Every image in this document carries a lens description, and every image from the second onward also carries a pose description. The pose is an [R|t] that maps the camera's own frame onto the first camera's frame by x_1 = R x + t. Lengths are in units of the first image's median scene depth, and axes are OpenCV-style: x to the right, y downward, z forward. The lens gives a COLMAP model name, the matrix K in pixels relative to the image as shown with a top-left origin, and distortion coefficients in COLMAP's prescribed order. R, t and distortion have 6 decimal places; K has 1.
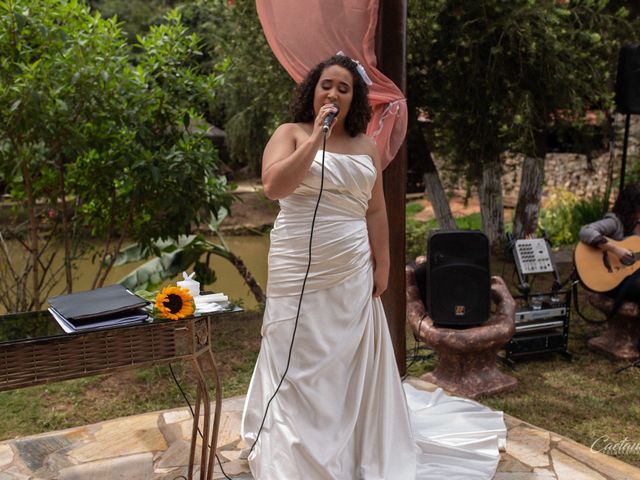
lens RADIAL K [[449.6, 0, 320.0], [0, 449.6, 240.0], [0, 0, 1]] dist [-0.055553, 0.000200]
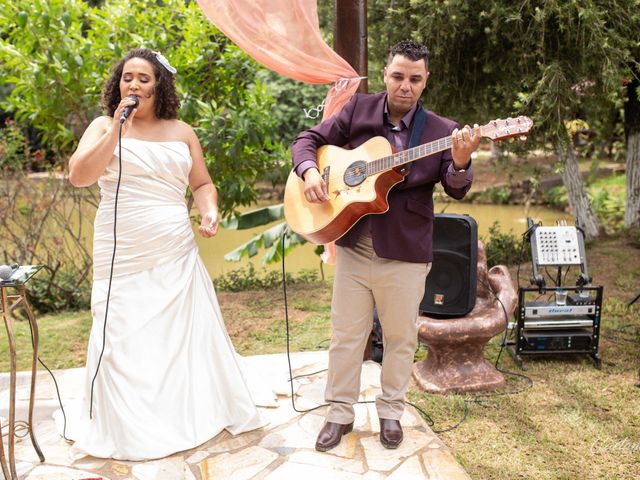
lens RADIAL K [[449.6, 0, 320.0], [0, 449.6, 240.0], [0, 0, 1]] dist [-0.055553, 0.000200]
pose [[0.970418, 0.049297, -0.236343, 0.281212], [-0.035306, 0.997384, 0.063073, -0.017539], [0.238834, -0.052863, 0.969620, 0.029722]]
